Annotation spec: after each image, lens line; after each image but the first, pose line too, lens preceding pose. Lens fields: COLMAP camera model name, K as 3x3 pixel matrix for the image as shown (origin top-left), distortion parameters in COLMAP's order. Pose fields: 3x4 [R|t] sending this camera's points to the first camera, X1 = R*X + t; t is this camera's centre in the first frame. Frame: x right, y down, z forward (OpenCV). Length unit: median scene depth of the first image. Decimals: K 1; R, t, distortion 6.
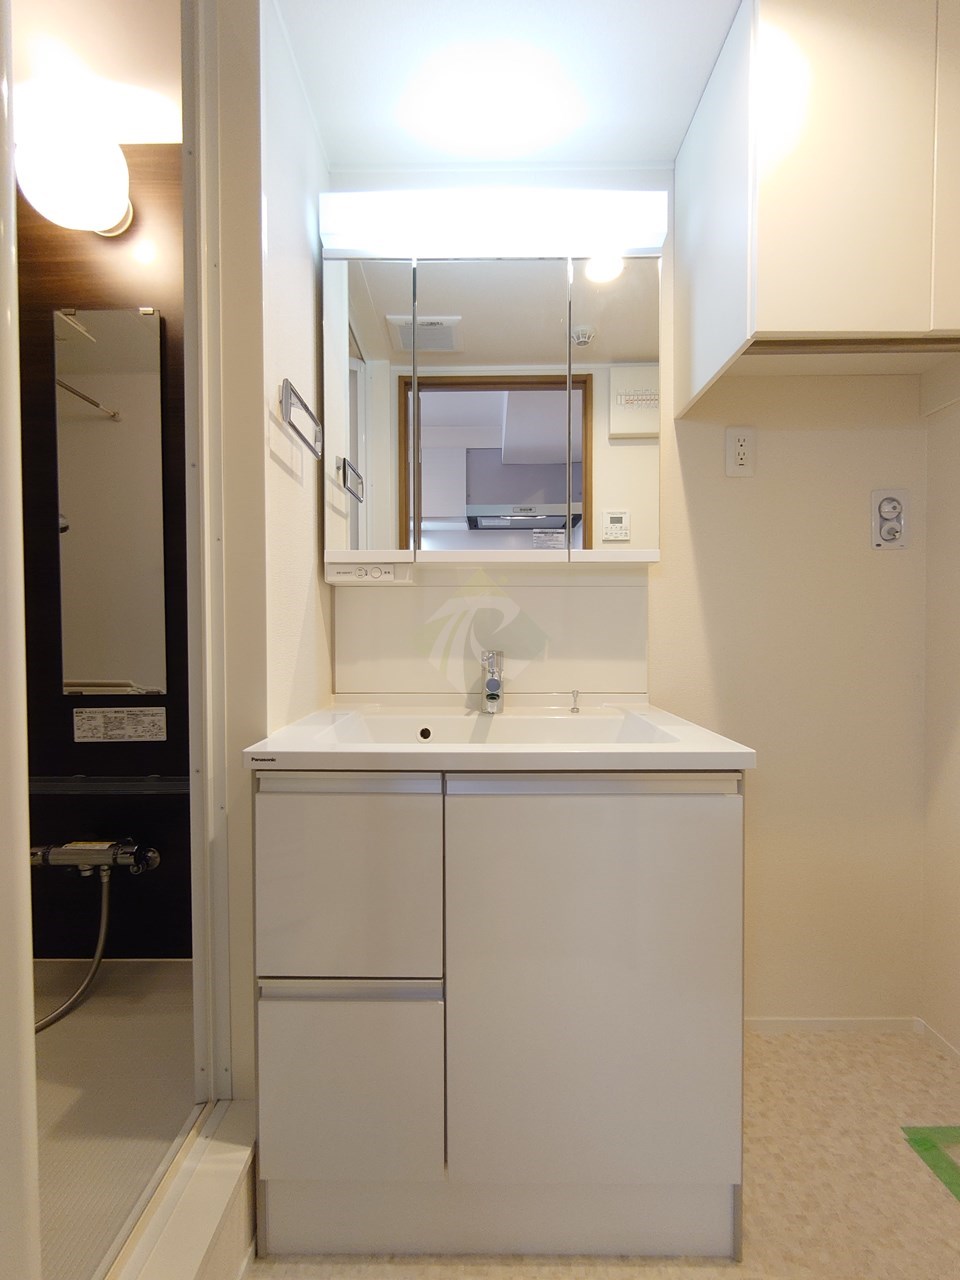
lens RADIAL K [[551.6, 0, 478.6], [0, 551.6, 642.6], [0, 0, 1]] dist [0.000023, -0.000306]
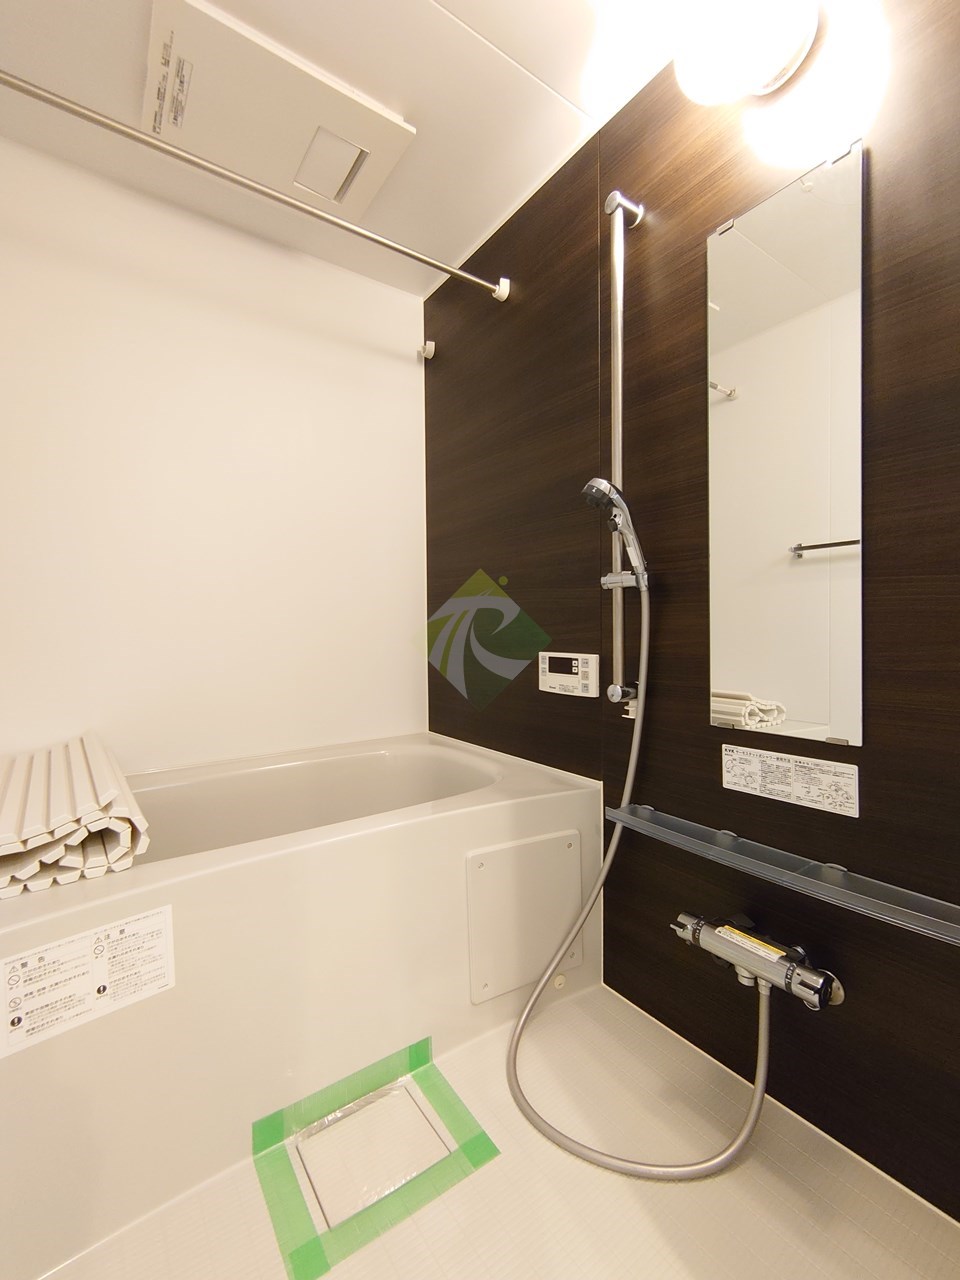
lens RADIAL K [[551.6, 0, 478.6], [0, 551.6, 642.6], [0, 0, 1]] dist [0.000023, -0.000306]
pose [[0.581357, 0.014183, -0.813525, -0.304452], [-0.006097, 0.999896, 0.013076, -0.031834], [0.813626, -0.002642, 0.581383, 0.269321]]
